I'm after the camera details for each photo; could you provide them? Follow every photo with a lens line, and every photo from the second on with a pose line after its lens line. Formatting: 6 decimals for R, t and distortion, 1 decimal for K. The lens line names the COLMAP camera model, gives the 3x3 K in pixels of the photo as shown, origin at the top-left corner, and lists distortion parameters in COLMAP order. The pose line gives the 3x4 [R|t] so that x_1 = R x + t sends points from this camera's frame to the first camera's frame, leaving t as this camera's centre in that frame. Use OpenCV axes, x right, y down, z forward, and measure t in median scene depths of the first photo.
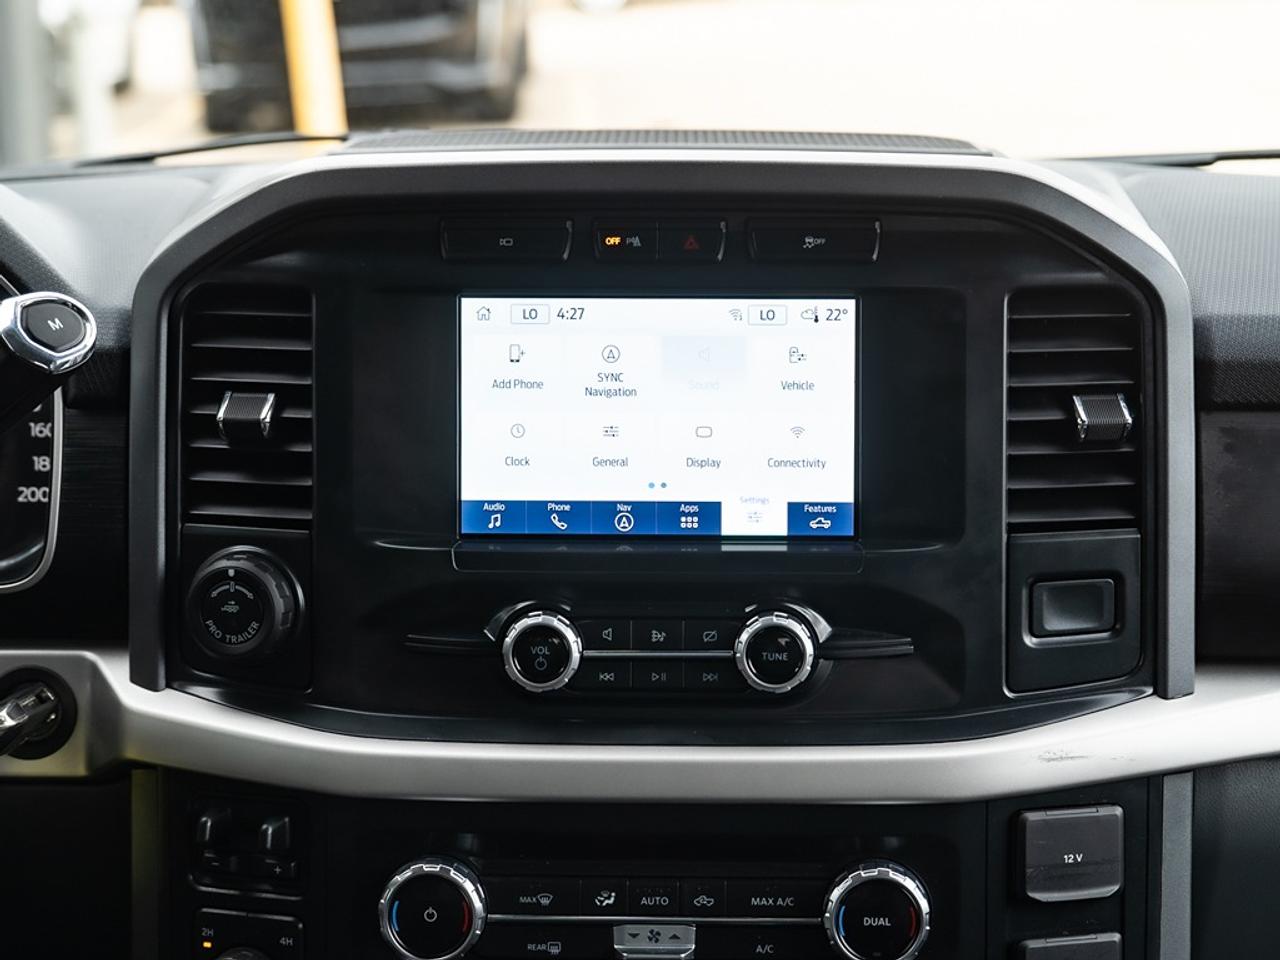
lens RADIAL K [[2649.8, 0, 635.6], [0, 2649.8, 373.8], [0, 0, 1]] dist [-0.020077, -0.104222]
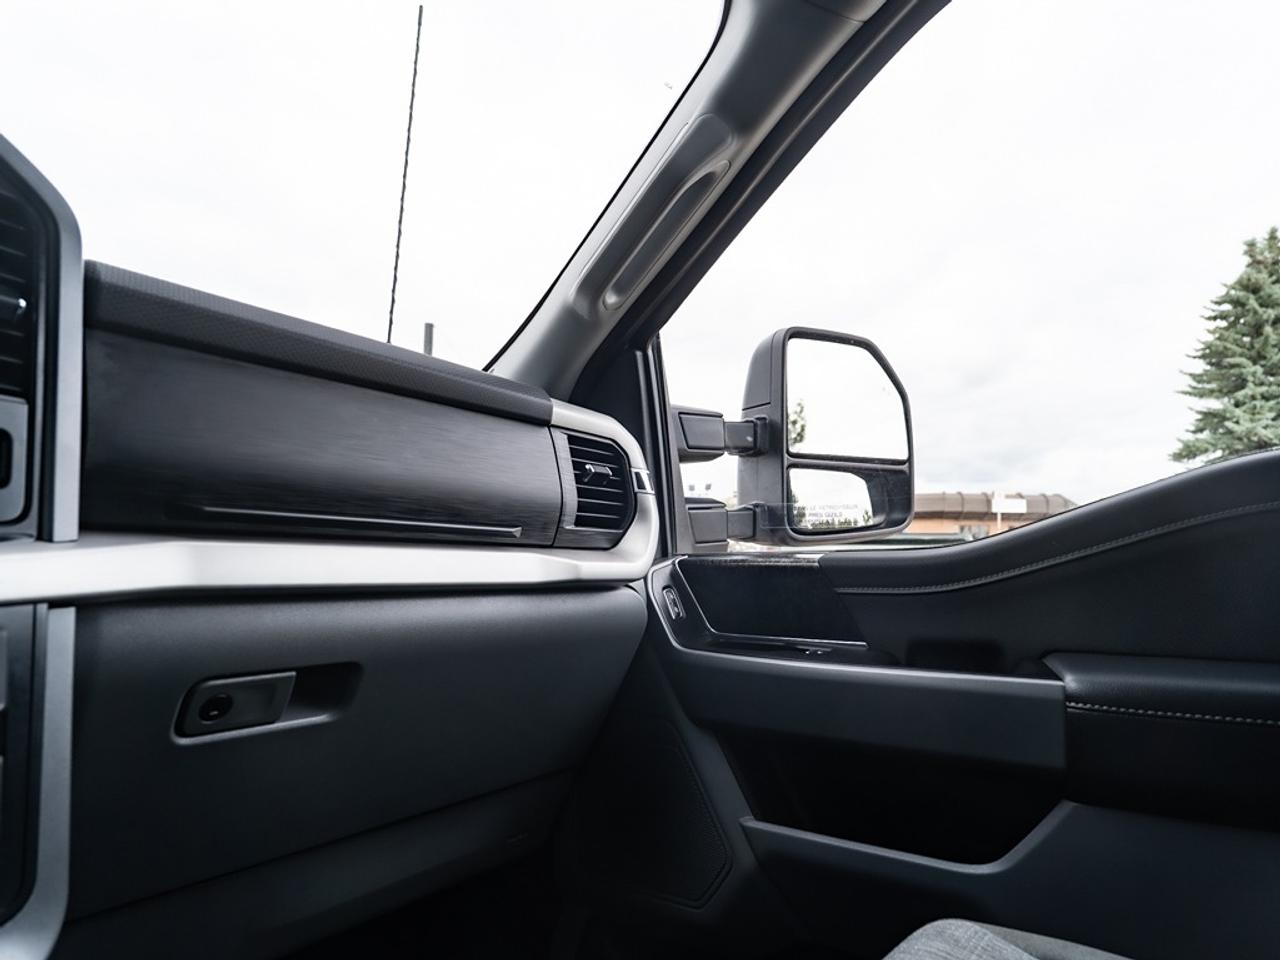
lens RADIAL K [[781.5, 0, 640.0], [0, 781.5, 480.0], [0, 0, 1]] dist [0.000839, 0.000629]
pose [[0.585002, 0.085002, 0.806565, 0.071250], [0.140799, 0.968747, -0.204216, 0.201271], [-0.798717, 0.233030, 0.554751, 0.594663]]
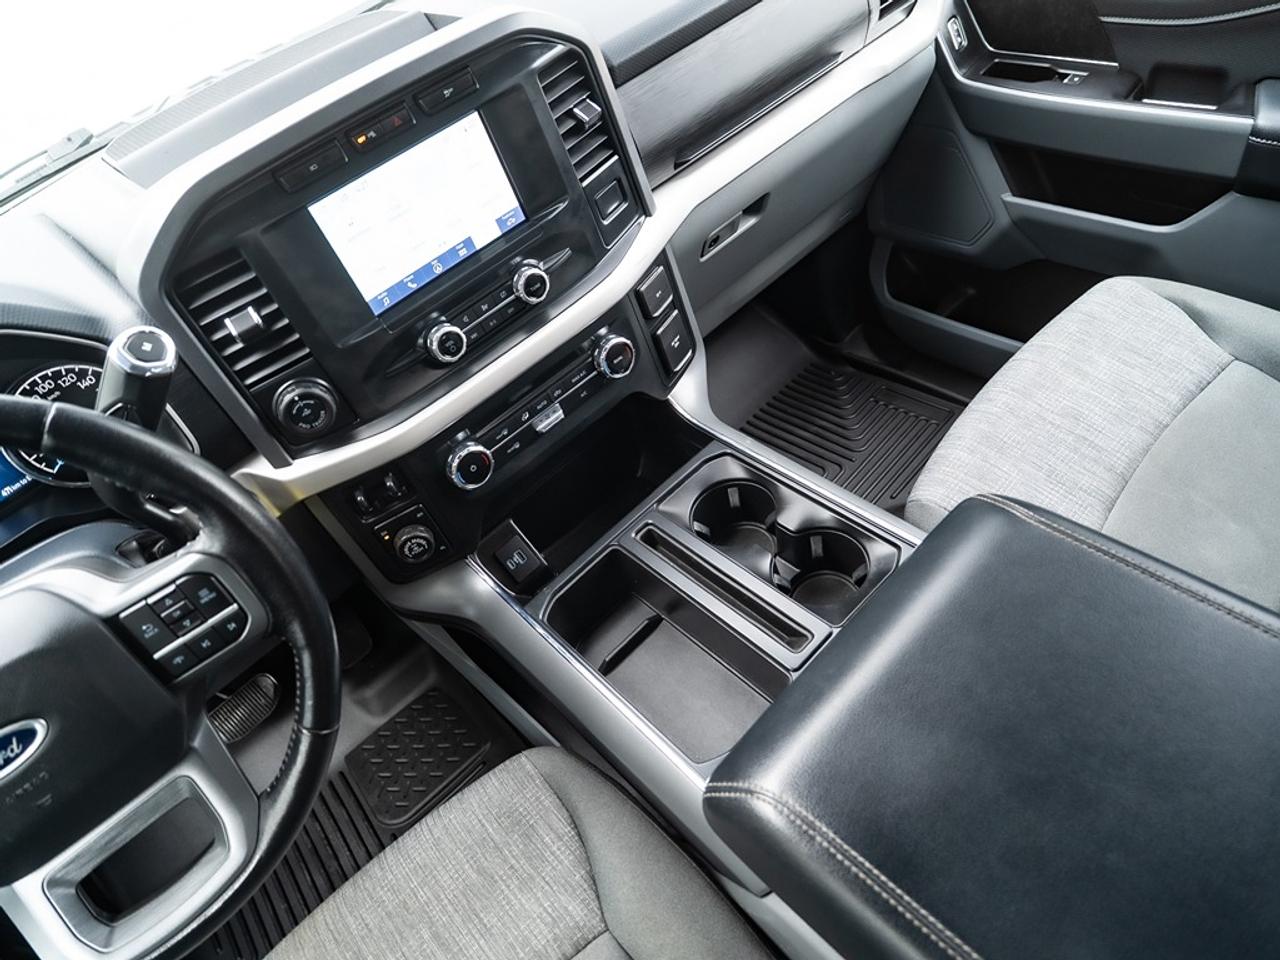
lens RADIAL K [[792.0, 0, 640.0], [0, 792.0, 480.0], [0, 0, 1]] dist [-0.014610, -0.001121]
pose [[0.708741, -0.617607, 0.340952, -0.207763], [0.356398, 0.730547, 0.582478, -0.128666], [-0.608824, -0.291312, 0.737883, 0.398171]]
